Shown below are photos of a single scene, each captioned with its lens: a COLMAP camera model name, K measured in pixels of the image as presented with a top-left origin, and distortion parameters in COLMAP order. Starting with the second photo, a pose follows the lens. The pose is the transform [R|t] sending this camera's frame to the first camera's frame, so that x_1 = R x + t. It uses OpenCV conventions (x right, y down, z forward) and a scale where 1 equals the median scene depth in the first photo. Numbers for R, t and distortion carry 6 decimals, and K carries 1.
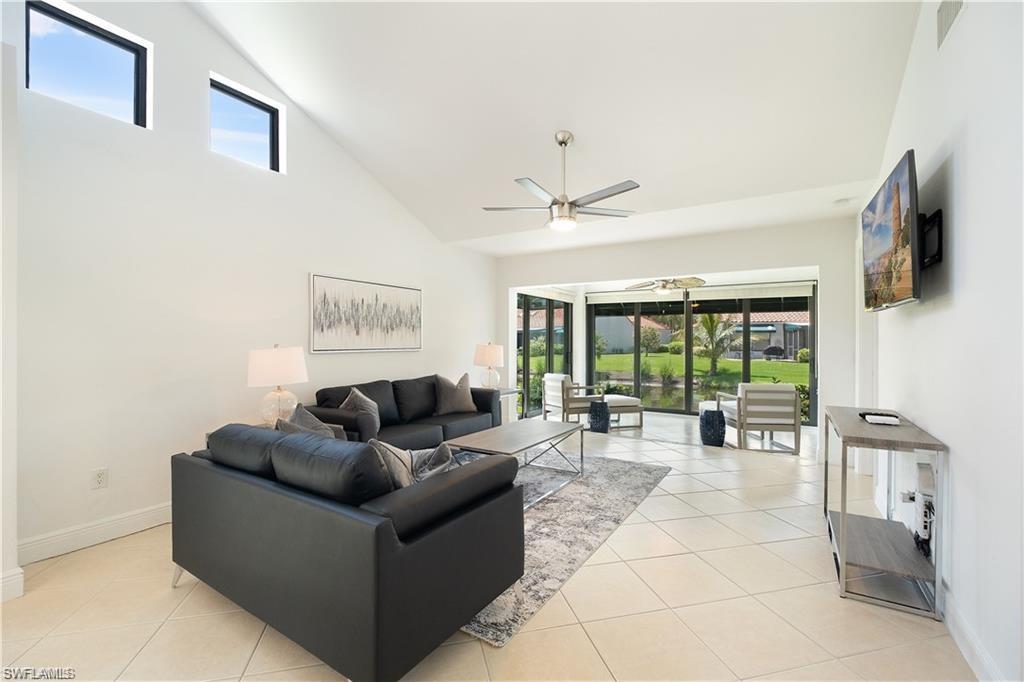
lens RADIAL K [[446.1, 0, 510.3], [0, 446.1, 338.5], [0, 0, 1]] dist [0.015760, -0.000174]
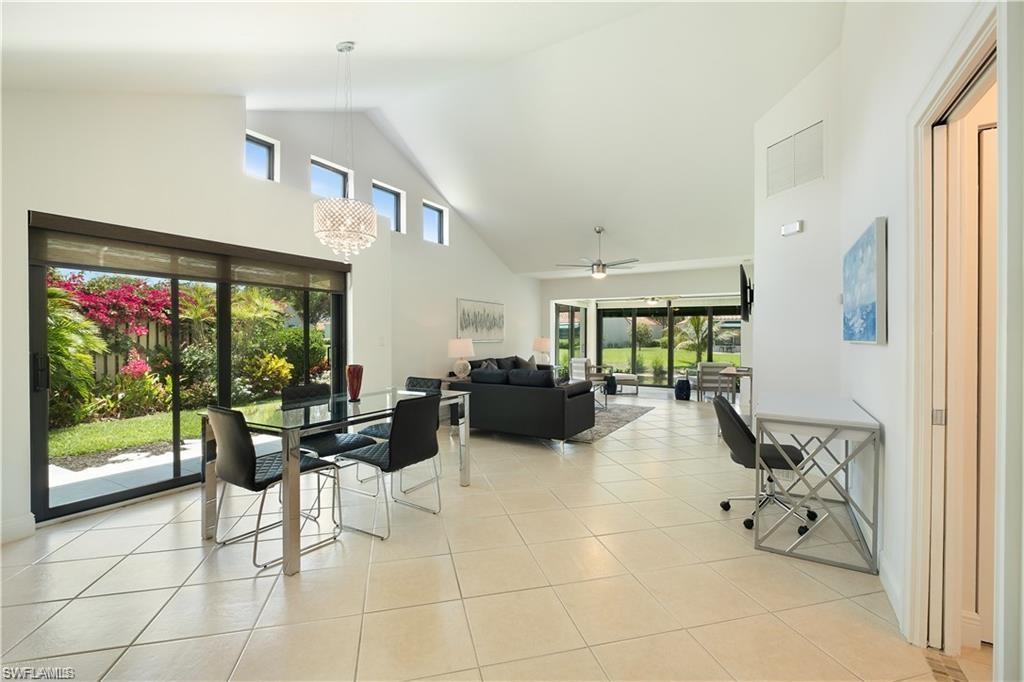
lens RADIAL K [[446.1, 0, 513.5], [0, 446.1, 340.0], [0, 0, 1]] dist [0.015760, -0.000174]
pose [[0.999793, 0.001353, 0.020322, -0.126113], [-0.001642, 0.999897, 0.014241, -0.000901], [-0.020301, -0.014271, 0.999692, -0.402579]]
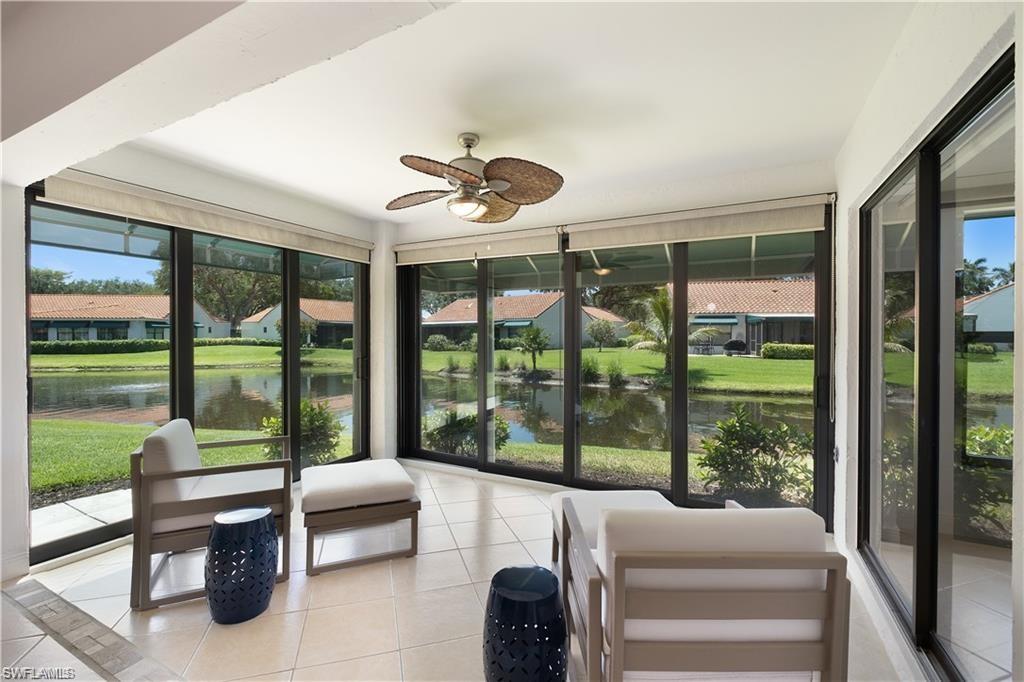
lens RADIAL K [[446.1, 0, 511.2], [0, 446.1, 337.8], [0, 0, 1]] dist [0.015760, -0.000174]
pose [[0.997717, -0.001369, 0.067521, 0.310198], [0.000497, 0.999916, 0.012923, 0.002072], [-0.067533, -0.012860, 0.997634, 0.529510]]
